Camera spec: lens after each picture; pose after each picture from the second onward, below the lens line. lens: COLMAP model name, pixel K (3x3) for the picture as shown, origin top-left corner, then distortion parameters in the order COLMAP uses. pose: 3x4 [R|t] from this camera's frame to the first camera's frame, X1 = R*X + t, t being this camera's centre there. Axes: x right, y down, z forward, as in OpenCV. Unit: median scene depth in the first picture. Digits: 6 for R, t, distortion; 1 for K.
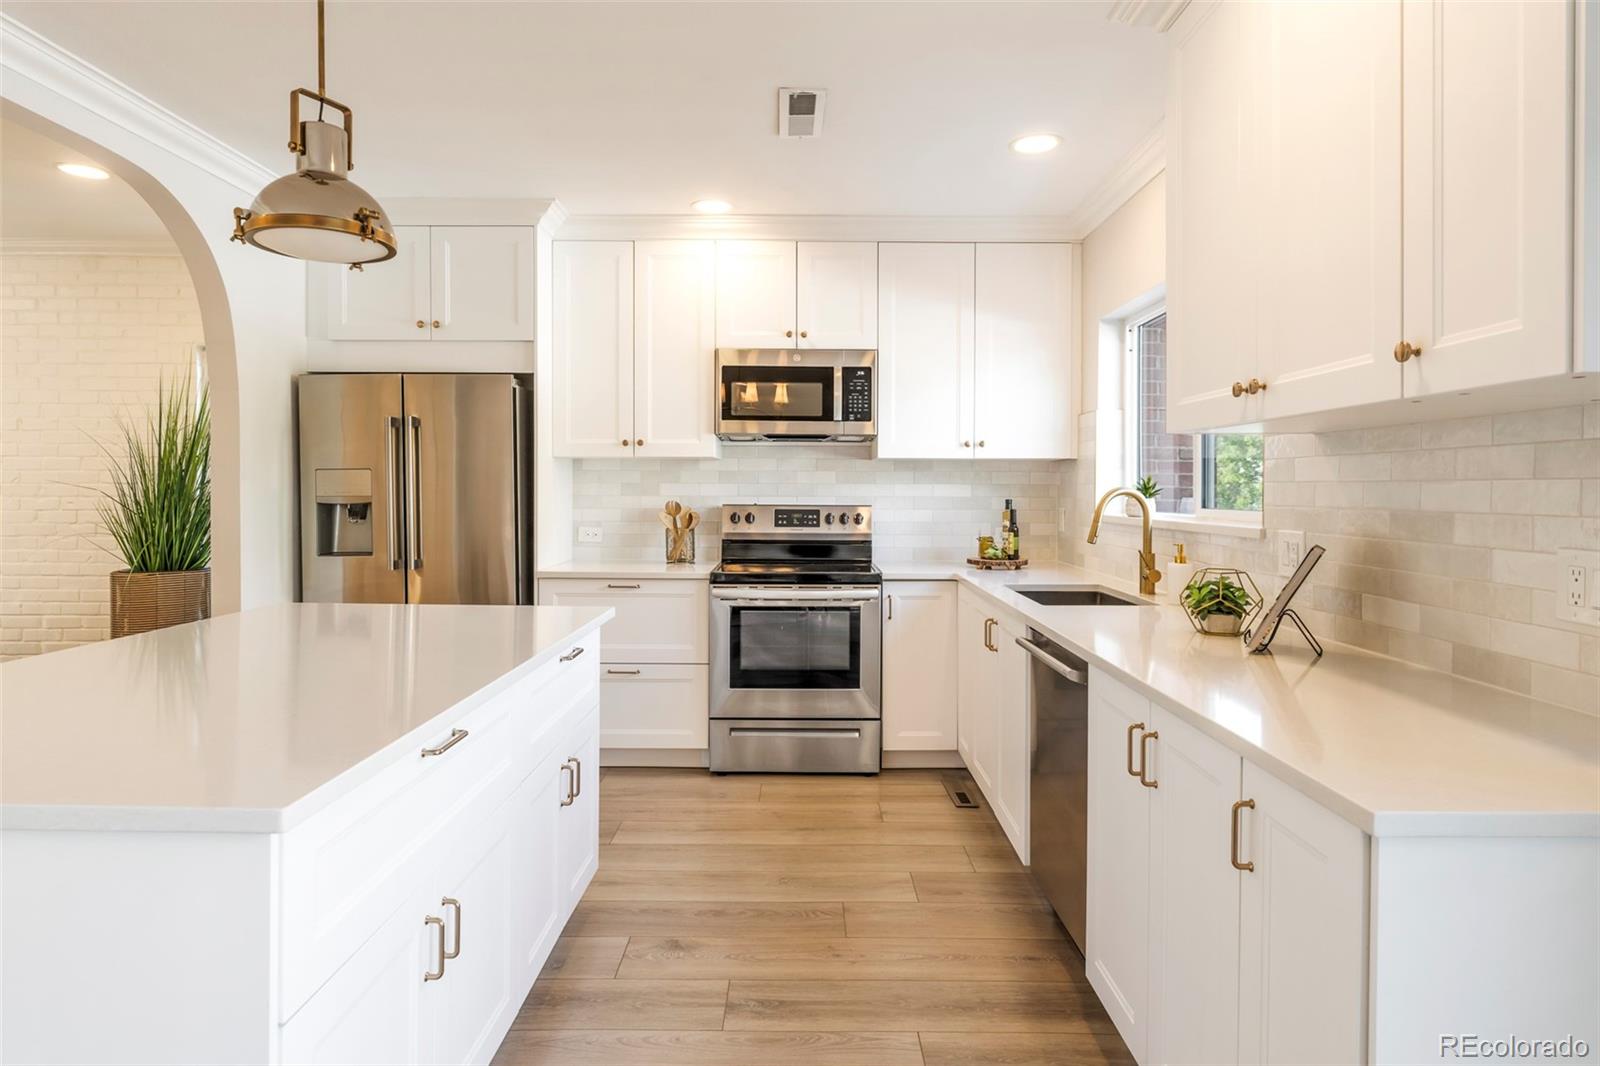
lens RADIAL K [[907.1, 0, 809.9], [0, 907.1, 495.9], [0, 0, 1]] dist [-0.011695, 0.000972]
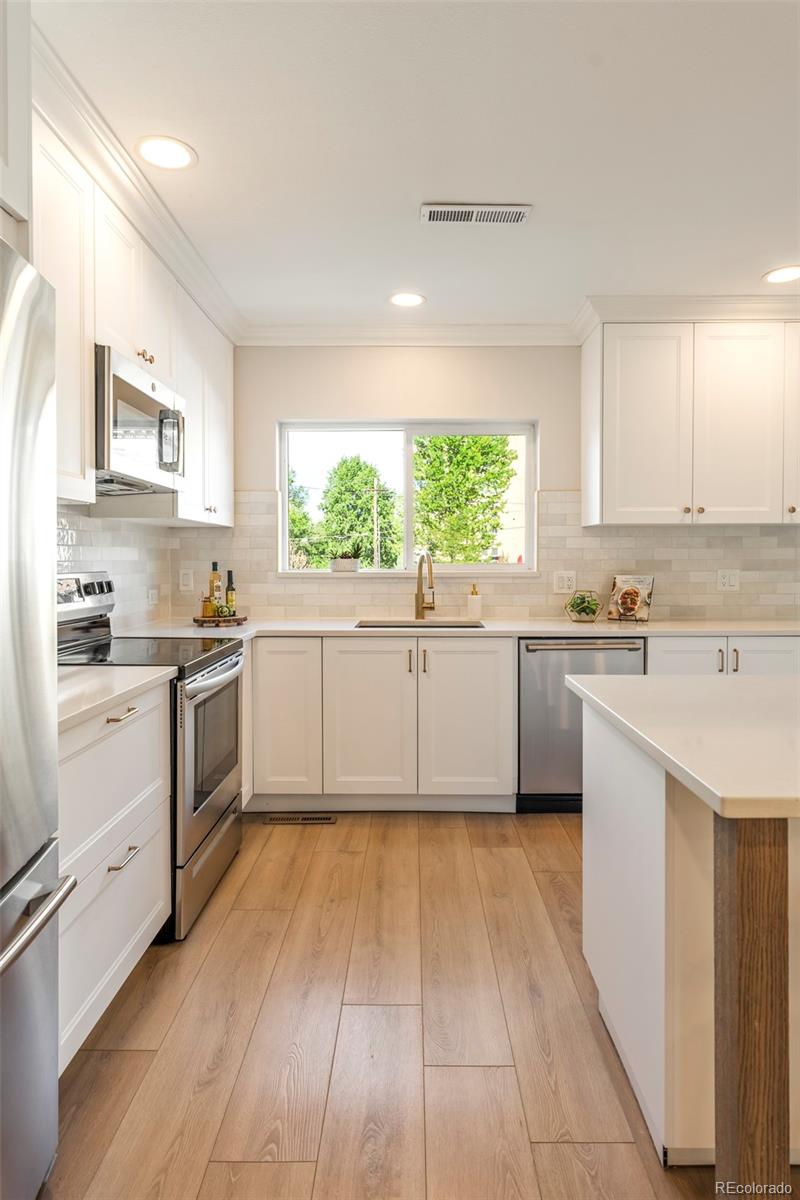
lens RADIAL K [[680.4, 0, 410.6], [0, 680.4, 563.3], [0, 0, 1]] dist [-0.011695, 0.000972]
pose [[0.014092, -0.011318, 0.999837, -0.894846], [0.009548, 0.999892, 0.011184, -0.001167], [-0.999855, 0.009389, 0.014198, 1.119221]]
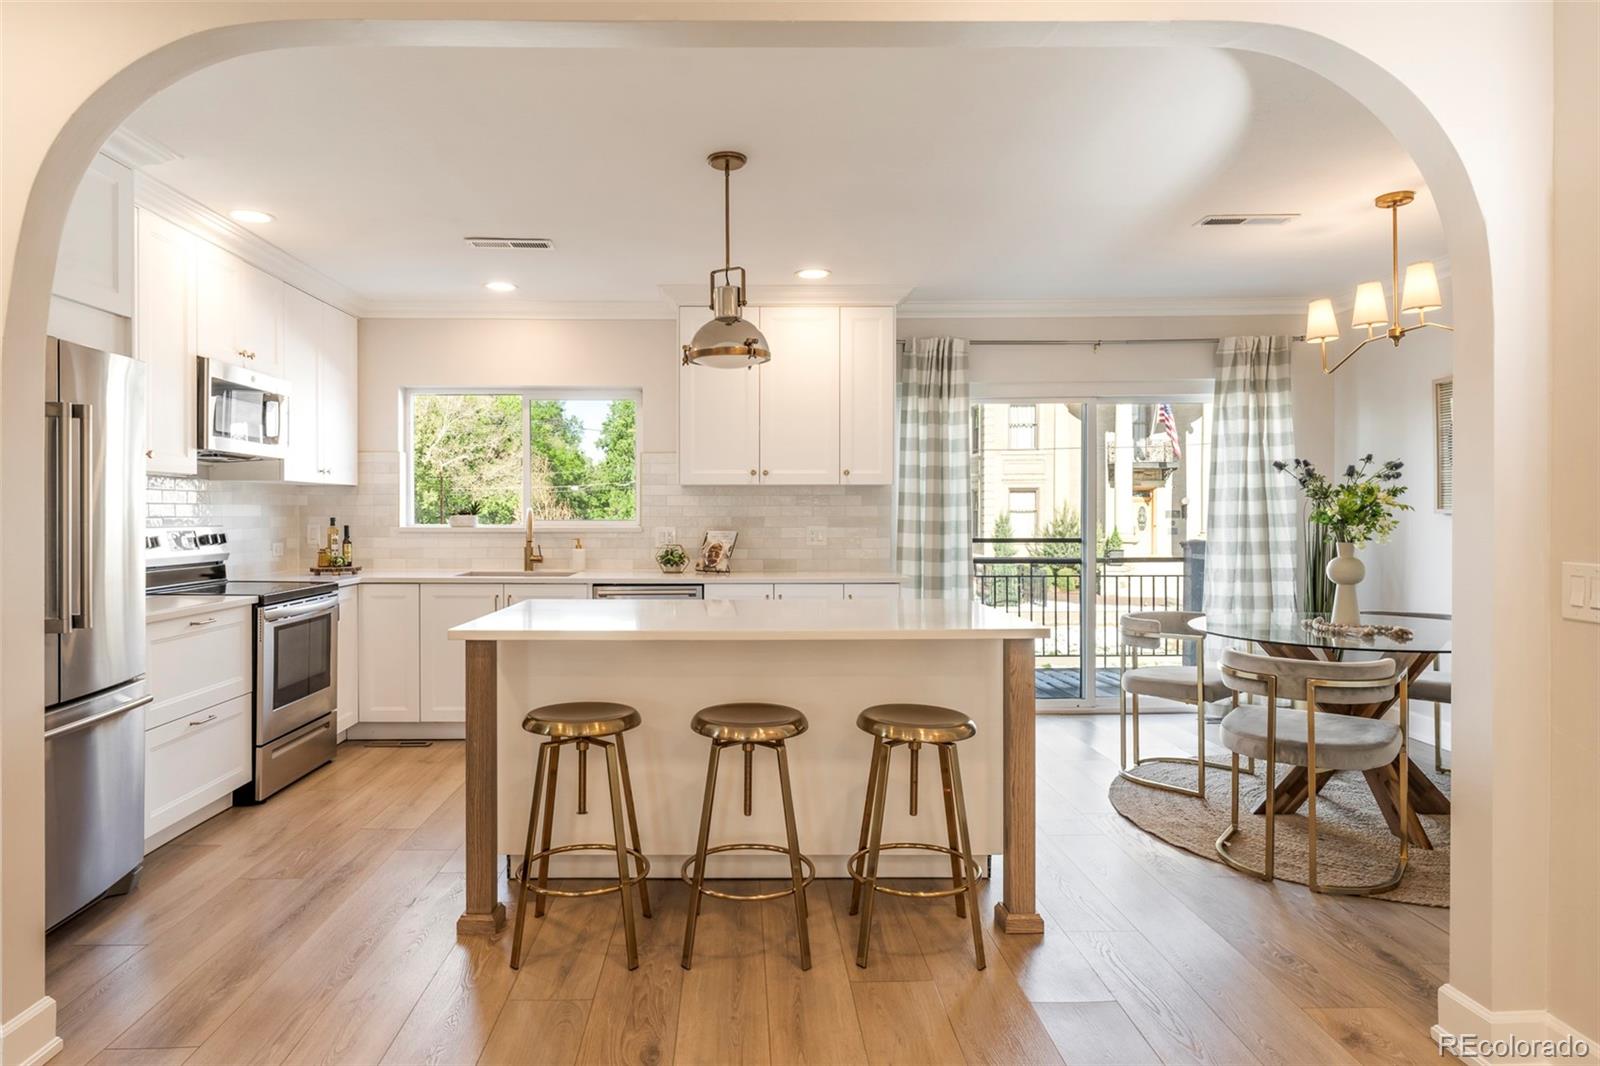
lens RADIAL K [[907.1, 0, 745.2], [0, 907.1, 513.1], [0, 0, 1]] dist [-0.011695, 0.000972]
pose [[-0.008144, -0.004968, 0.999954, -1.488126], [0.006807, 0.999964, 0.005023, -0.005849], [-0.999944, 0.006847, -0.008110, 0.681246]]
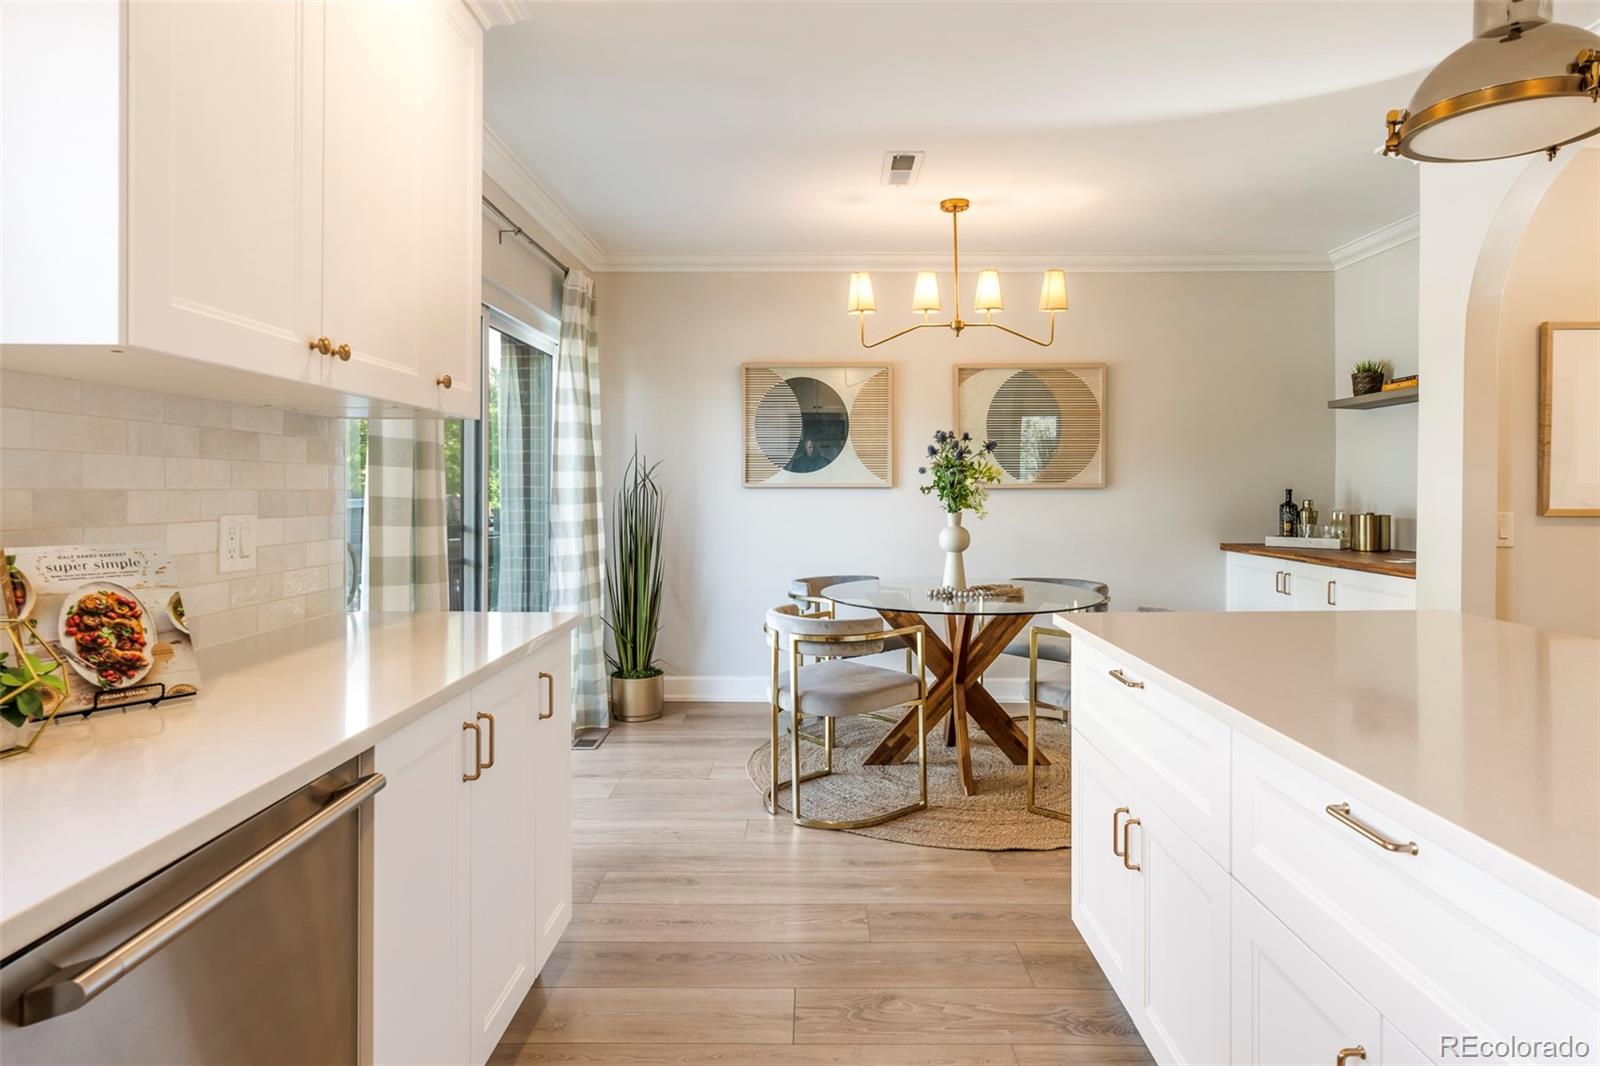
lens RADIAL K [[907.1, 0, 785.3], [0, 907.1, 497.2], [0, 0, 1]] dist [-0.011695, 0.000972]
pose [[-0.999725, -0.005843, 0.022708, 0.014873], [-0.005526, 0.999887, 0.014007, 0.006048], [-0.022787, 0.013878, -0.999644, 1.190519]]
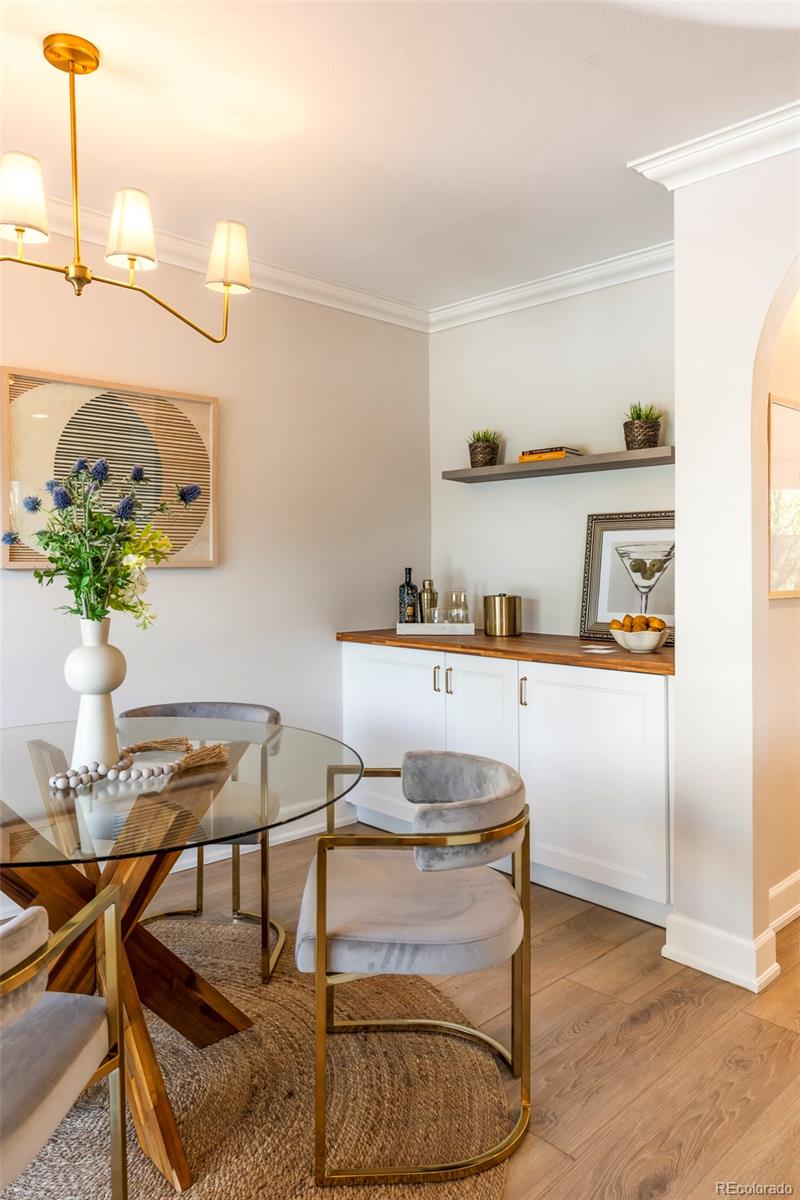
lens RADIAL K [[841.7, 0, 408.8], [0, 841.7, 567.4], [0, 0, 1]] dist [-0.000892, -0.000425]
pose [[-0.718380, -0.002021, -0.695648, 0.078088], [-0.008990, 0.999939, 0.006379, -0.000177], [0.695592, 0.010836, -0.718355, 0.476653]]
